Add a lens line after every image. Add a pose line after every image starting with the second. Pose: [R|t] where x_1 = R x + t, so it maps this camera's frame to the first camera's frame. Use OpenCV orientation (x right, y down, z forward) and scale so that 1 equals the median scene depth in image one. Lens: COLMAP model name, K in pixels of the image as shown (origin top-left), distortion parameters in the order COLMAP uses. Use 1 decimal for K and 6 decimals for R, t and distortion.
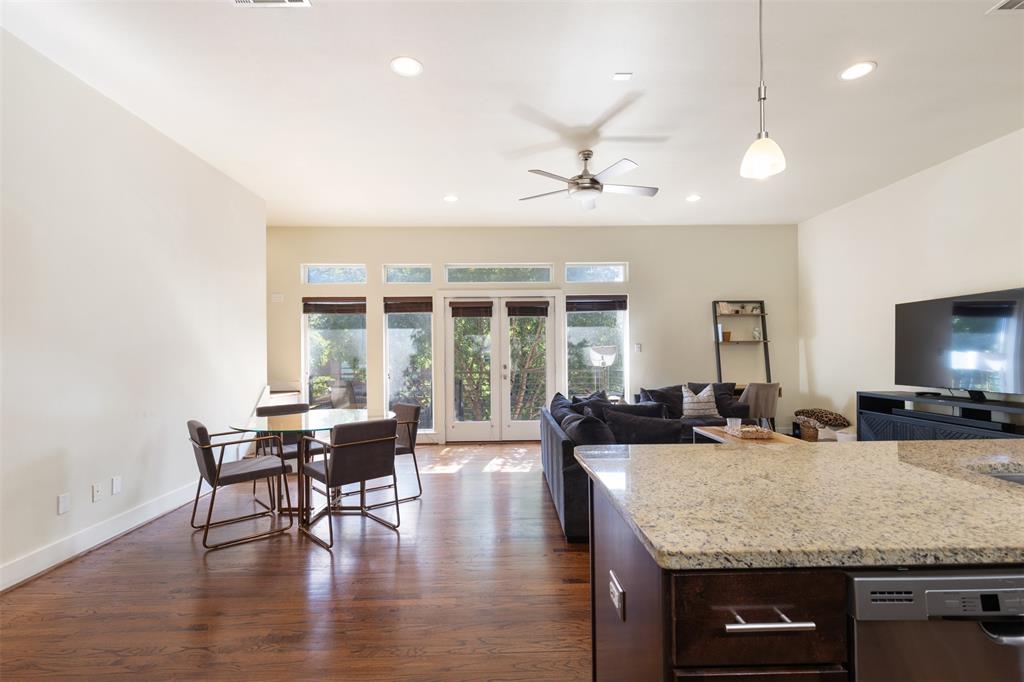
lens RADIAL K [[475.4, 0, 507.8], [0, 475.4, 353.1], [0, 0, 1]] dist [0.002729, 0.000200]
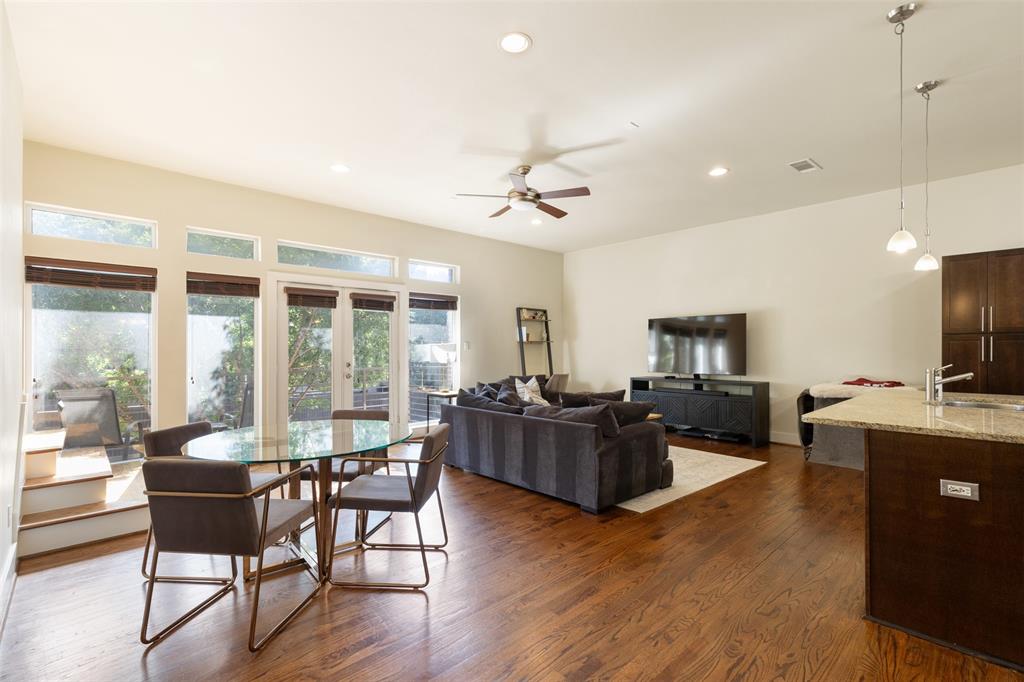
lens RADIAL K [[462.5, 0, 510.9], [0, 462.5, 348.2], [0, 0, 1]] dist [0.001699, 0.000124]
pose [[0.746029, 0.008567, 0.665859, -0.360670], [-0.004866, 0.999961, -0.007414, 0.002491], [-0.665896, 0.002291, 0.746041, 0.142646]]
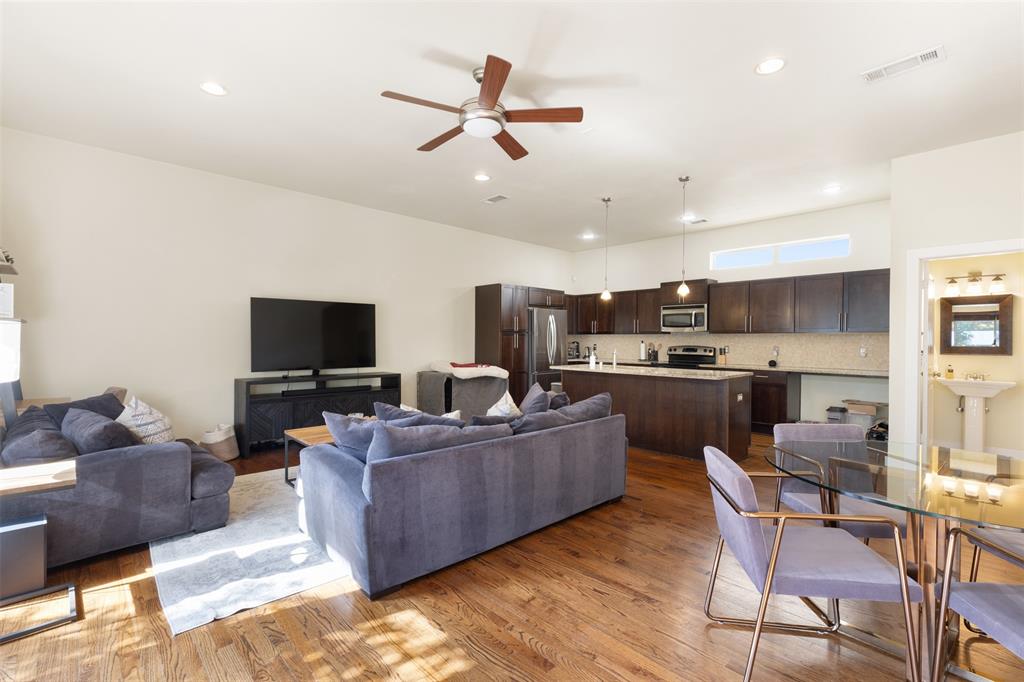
lens RADIAL K [[457.4, 0, 512.2], [0, 457.4, 345.0], [0, 0, 1]] dist [0.001488, 0.000250]
pose [[-0.669516, -0.000905, 0.742797, -0.255065], [0.002719, 0.999990, 0.003669, 0.000901], [-0.742793, 0.004476, -0.669507, 0.916639]]
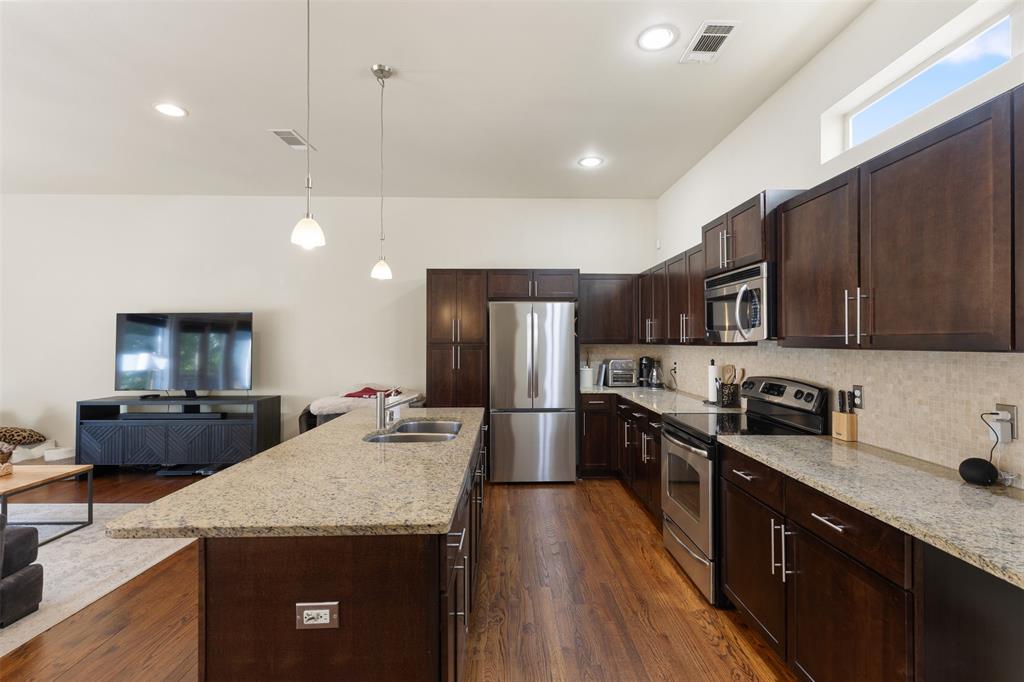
lens RADIAL K [[469.6, 0, 514.1], [0, 469.6, 337.0], [0, 0, 1]] dist [0.002505, 0.000202]
pose [[0.005729, 0.018621, 0.999810, -0.152804], [0.001826, 0.999825, -0.018632, -0.021835], [-0.999982, 0.001933, 0.005694, 0.091487]]
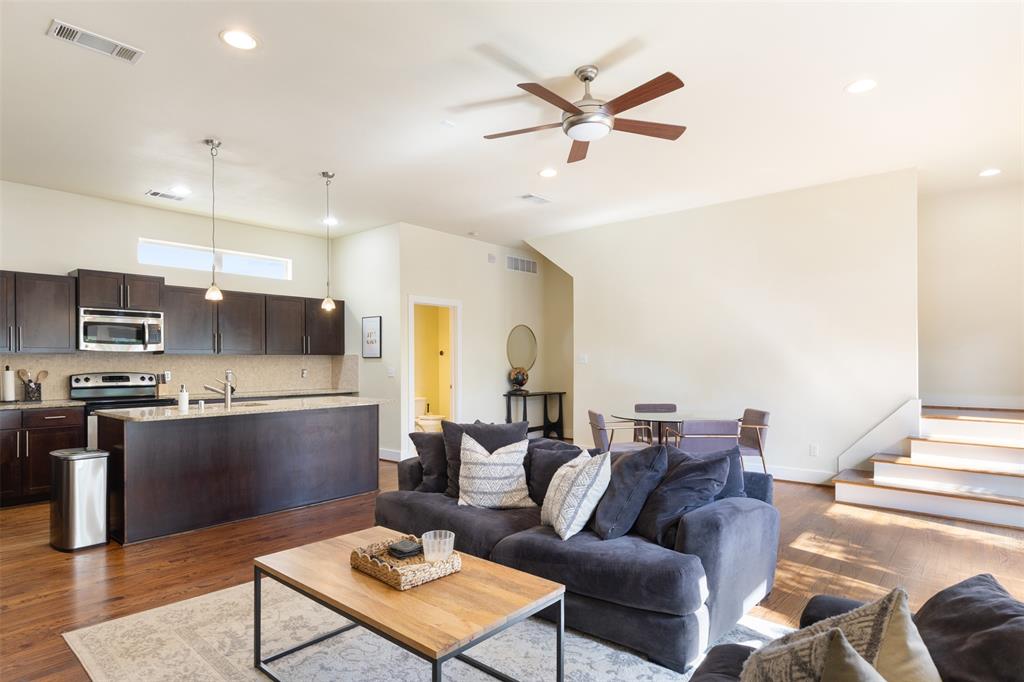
lens RADIAL K [[569.9, 0, 516.3], [0, 569.9, 362.7], [0, 0, 1]] dist [0.000073, -0.000230]
pose [[-0.658954, 0.016063, -0.752011, 0.539955], [0.011669, 0.999870, 0.011133, -0.009998], [0.752092, -0.001439, -0.659056, 0.931408]]
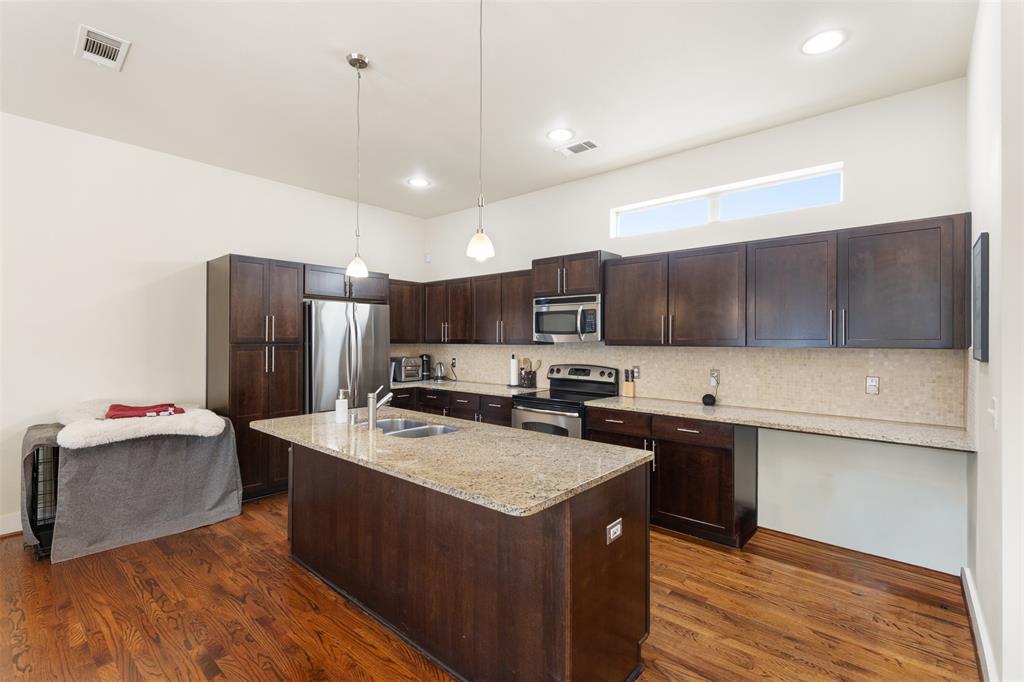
lens RADIAL K [[459.6, 0, 515.3], [0, 459.6, 337.6], [0, 0, 1]] dist [0.004122, 0.000077]
pose [[-0.737896, 0.011617, 0.674814, -0.102139], [0.004491, 0.999914, -0.012303, -0.023704], [-0.674899, -0.006048, -0.737885, 0.411353]]
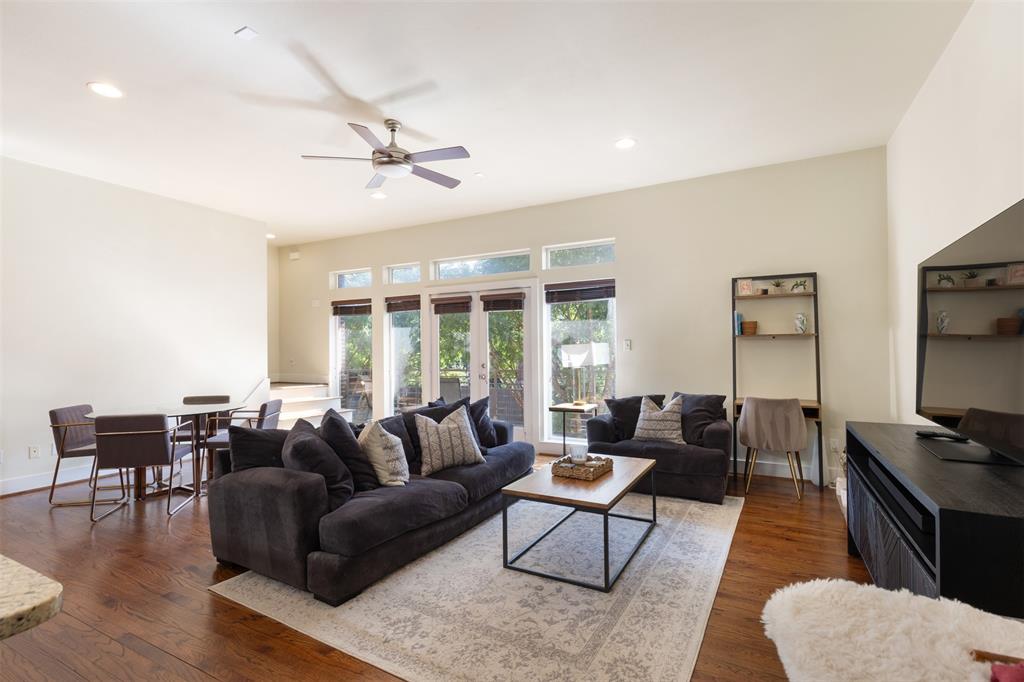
lens RADIAL K [[471.8, 0, 510.8], [0, 471.8, 347.1], [0, 0, 1]] dist [0.002334, 0.000419]
pose [[0.869669, -0.000988, -0.493634, 0.497554], [0.000963, 0.999999, -0.000306, -0.007293], [0.493634, -0.000209, 0.869670, 0.227765]]
